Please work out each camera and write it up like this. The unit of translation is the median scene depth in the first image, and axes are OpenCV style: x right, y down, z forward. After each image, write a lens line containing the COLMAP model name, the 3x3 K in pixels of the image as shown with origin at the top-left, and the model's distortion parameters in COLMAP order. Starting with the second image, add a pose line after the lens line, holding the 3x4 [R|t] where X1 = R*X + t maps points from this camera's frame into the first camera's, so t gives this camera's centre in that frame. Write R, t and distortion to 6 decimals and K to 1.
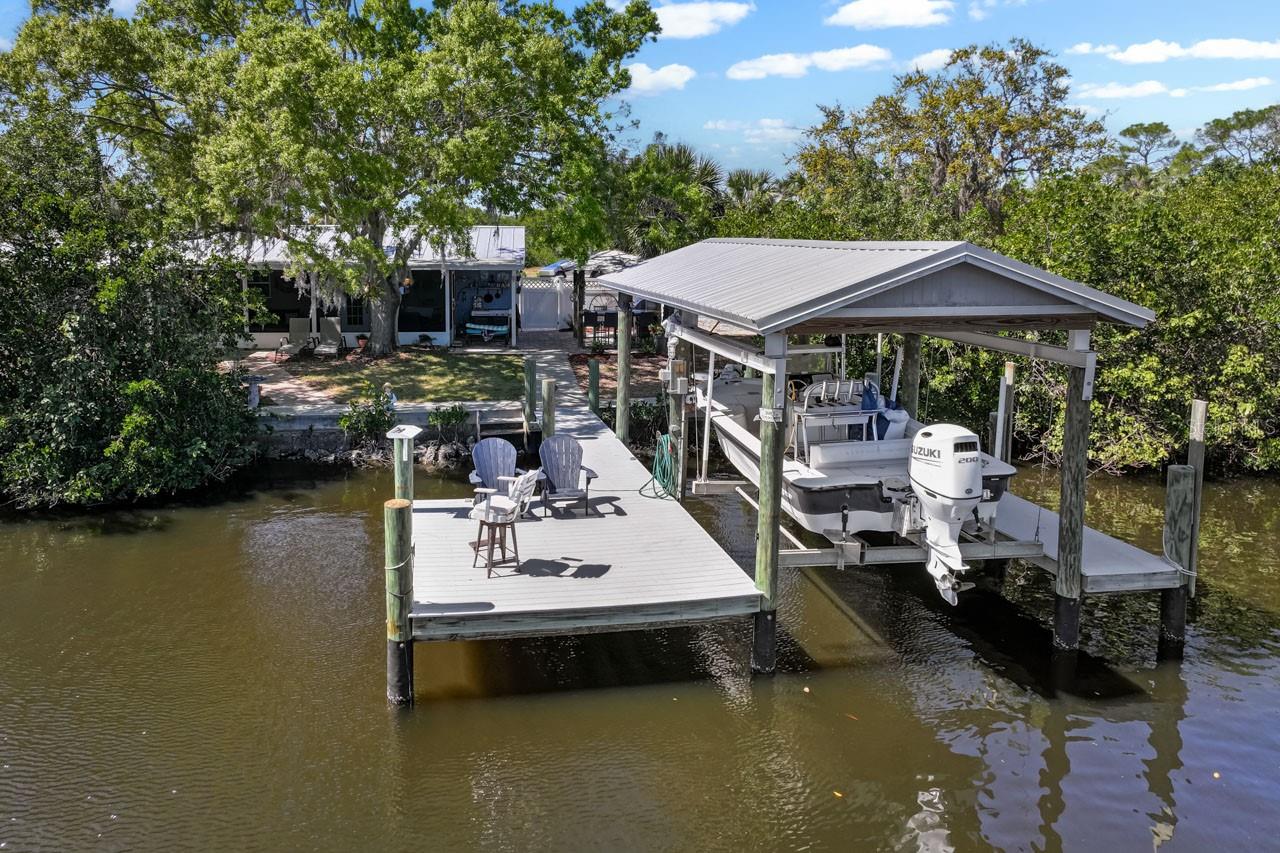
lens RADIAL K [[905.6, 0, 630.1], [0, 905.6, 437.5], [0, 0, 1]] dist [0.000028, 0.003652]
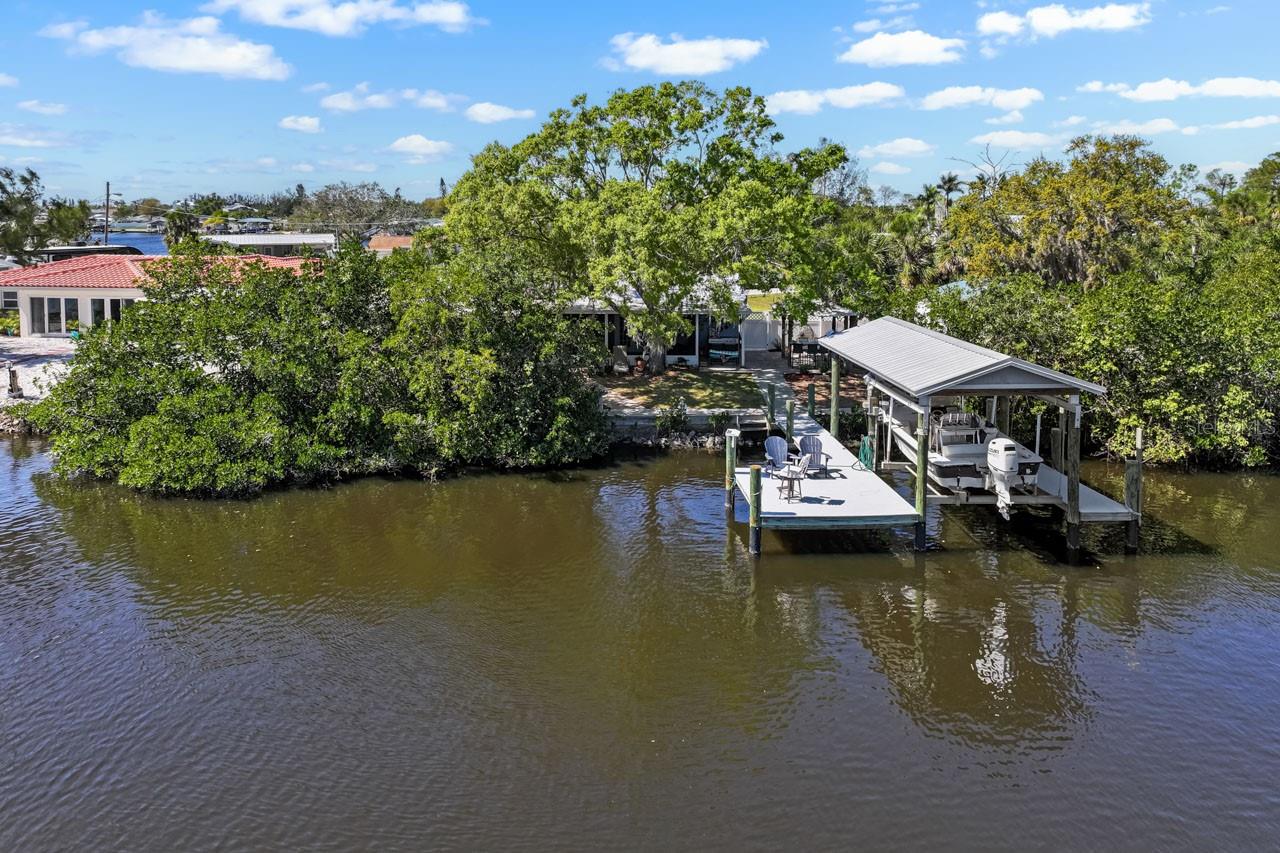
lens RADIAL K [[905.6, 0, 628.7], [0, 905.6, 332.9], [0, 0, 1]] dist [0.000028, 0.003652]
pose [[0.984571, 0.003724, -0.174948, -0.119488], [-0.020395, 0.995402, -0.093589, -0.032053], [0.173795, 0.095713, 0.980120, -0.960718]]
